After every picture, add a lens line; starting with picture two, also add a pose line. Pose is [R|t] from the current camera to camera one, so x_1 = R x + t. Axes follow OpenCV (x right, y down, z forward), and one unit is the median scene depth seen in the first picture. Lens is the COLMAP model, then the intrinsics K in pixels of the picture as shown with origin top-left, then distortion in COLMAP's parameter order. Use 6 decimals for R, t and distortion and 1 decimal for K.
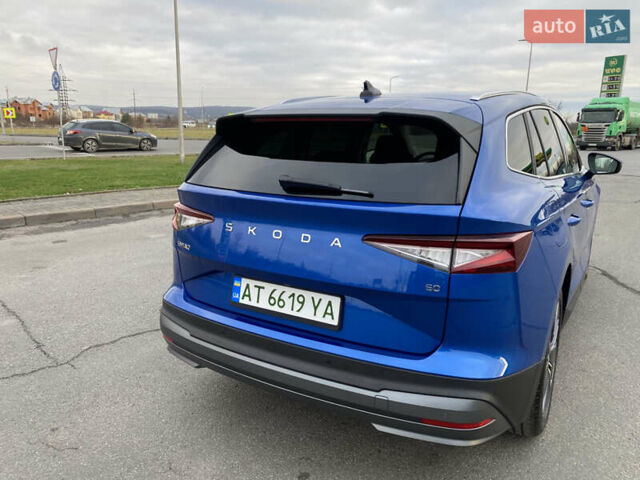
lens RADIAL K [[488.2, 0, 322.0], [0, 488.2, 236.5], [0, 0, 1]] dist [0.036845, -0.034406]
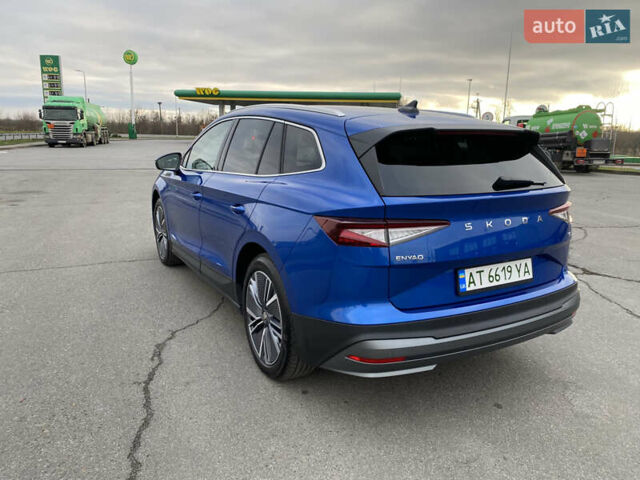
lens RADIAL K [[488.2, 0, 318.9], [0, 488.2, 229.9], [0, 0, 1]] dist [0.036845, -0.034406]
pose [[0.498340, -0.173548, 0.849434, -1.309458], [0.178387, 0.979322, 0.095431, -0.180268], [-0.848431, 0.103971, 0.518994, 0.684277]]
